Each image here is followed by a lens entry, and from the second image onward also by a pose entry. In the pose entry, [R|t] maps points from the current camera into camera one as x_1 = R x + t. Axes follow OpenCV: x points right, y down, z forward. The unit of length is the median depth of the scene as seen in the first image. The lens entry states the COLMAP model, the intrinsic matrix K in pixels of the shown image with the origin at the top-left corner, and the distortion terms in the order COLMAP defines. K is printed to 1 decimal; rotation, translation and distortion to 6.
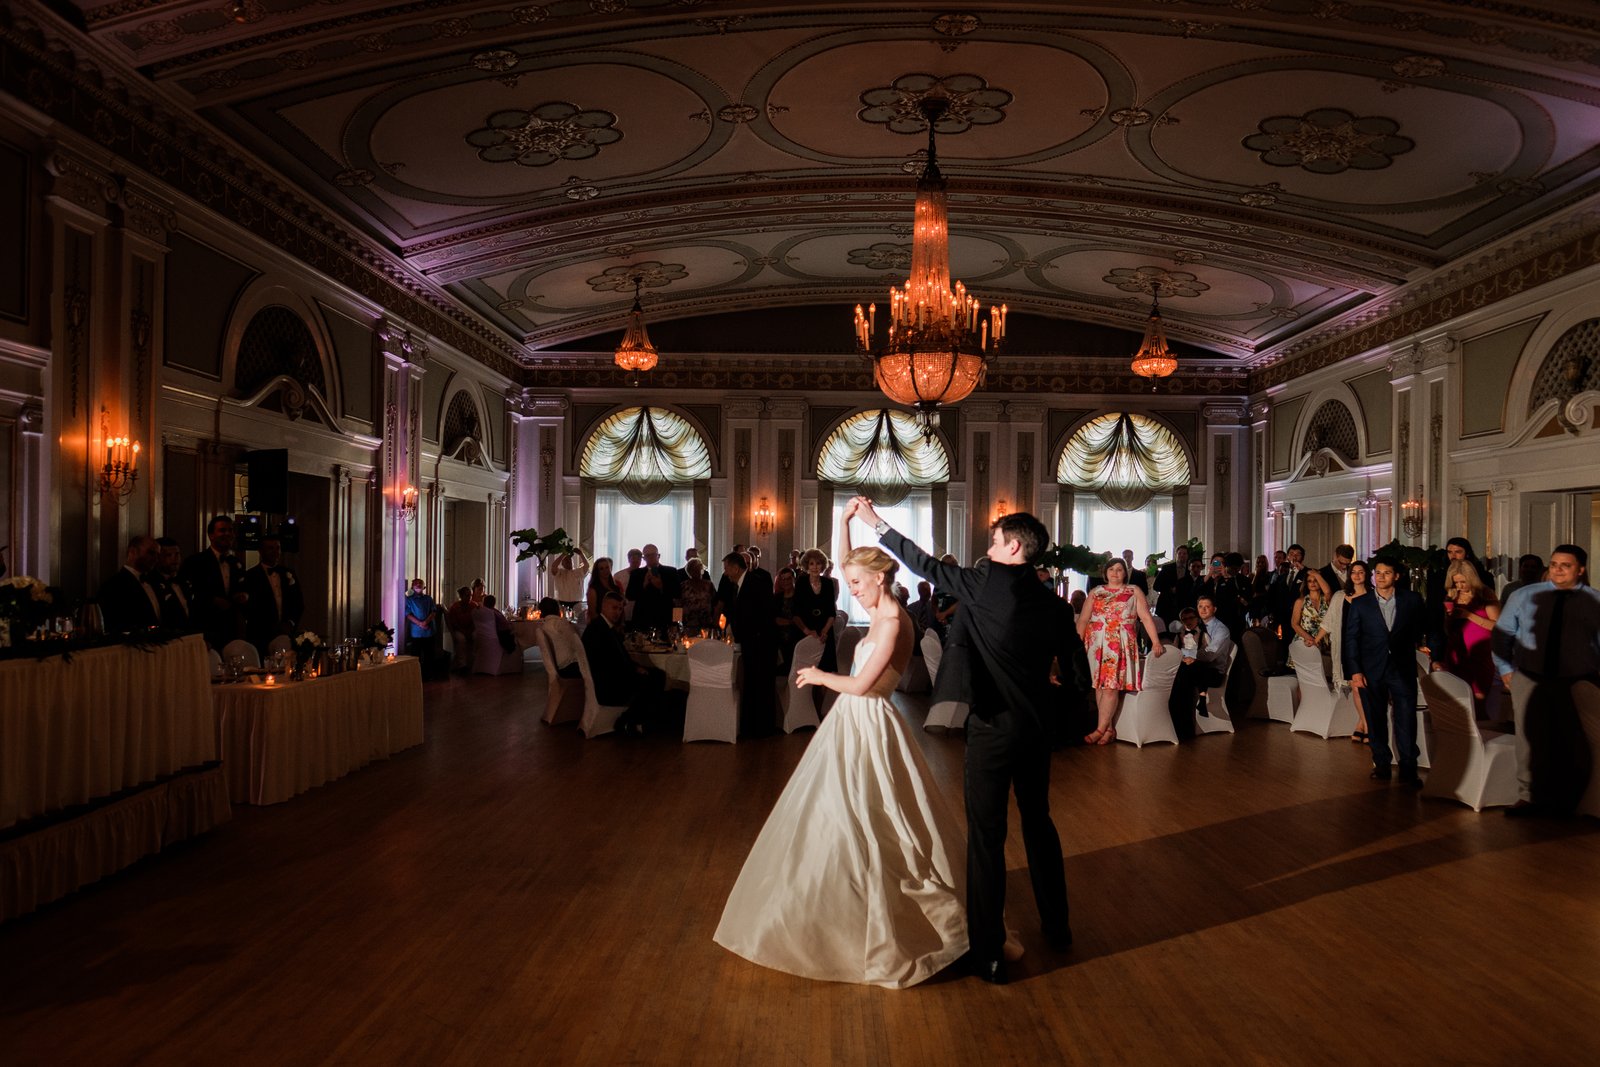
lens RADIAL K [[1131.2, 0, 793.6], [0, 1131.2, 549.6], [0, 0, 1]] dist [-0.022694, 0.015341]
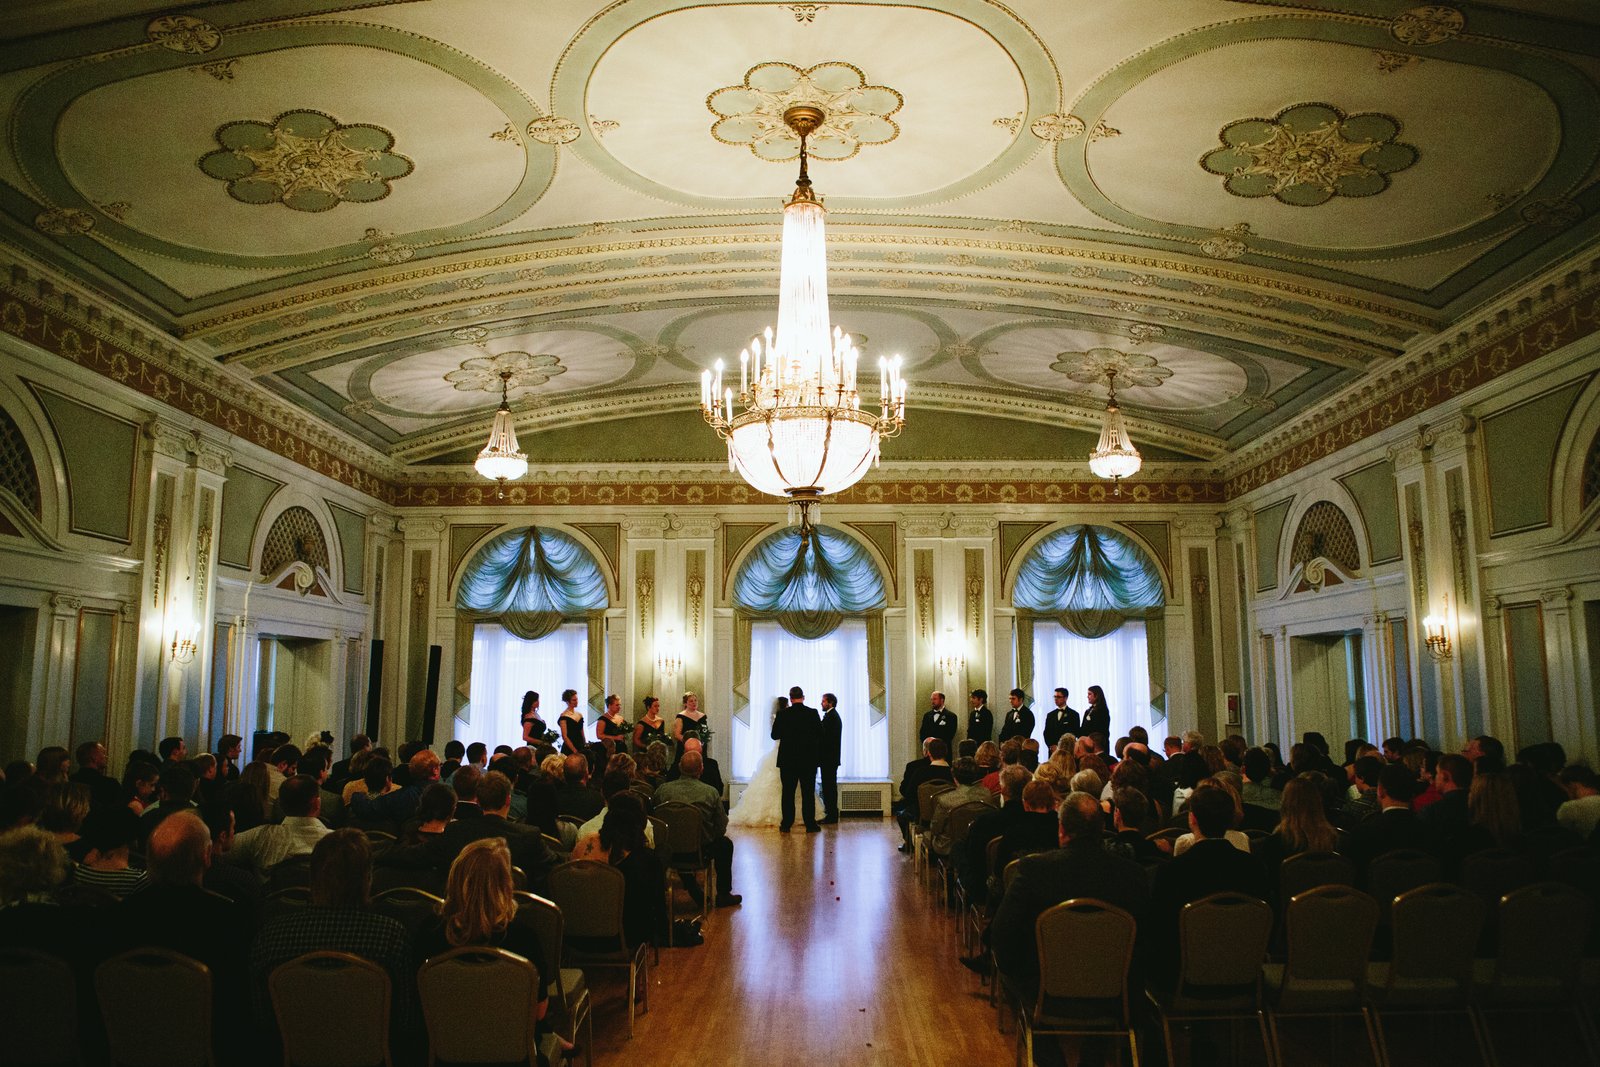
lens RADIAL K [[1131.2, 0, 832.9], [0, 1131.2, 532.2], [0, 0, 1]] dist [-0.022694, 0.015341]
pose [[0.998574, -0.016359, 0.050810, 0.054502], [0.022959, 0.990962, -0.132160, -0.004511], [-0.048189, 0.133138, 0.989925, 0.148127]]
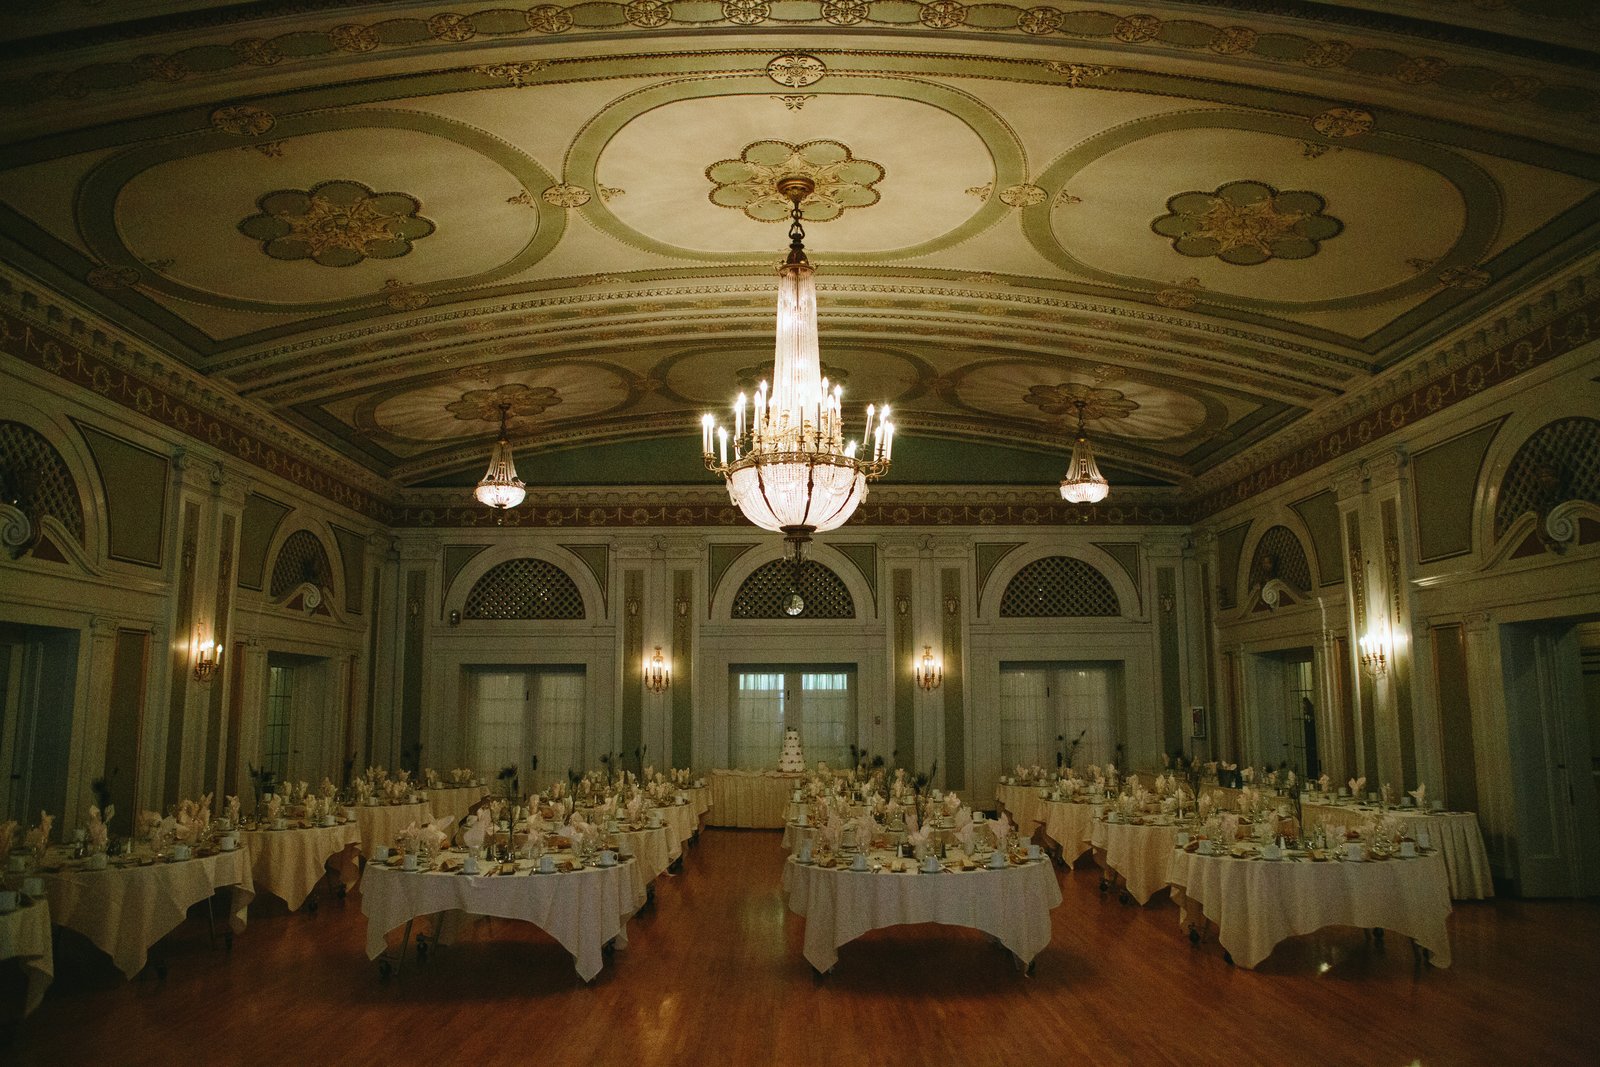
lens RADIAL K [[1131.2, 0, 825.0], [0, 1131.2, 538.2], [0, 0, 1]] dist [-0.022694, 0.015341]
pose [[0.997946, -0.016314, 0.061953, 0.049263], [0.024808, 0.989994, -0.138913, -0.005076], [-0.059067, 0.140164, 0.988365, 0.103388]]
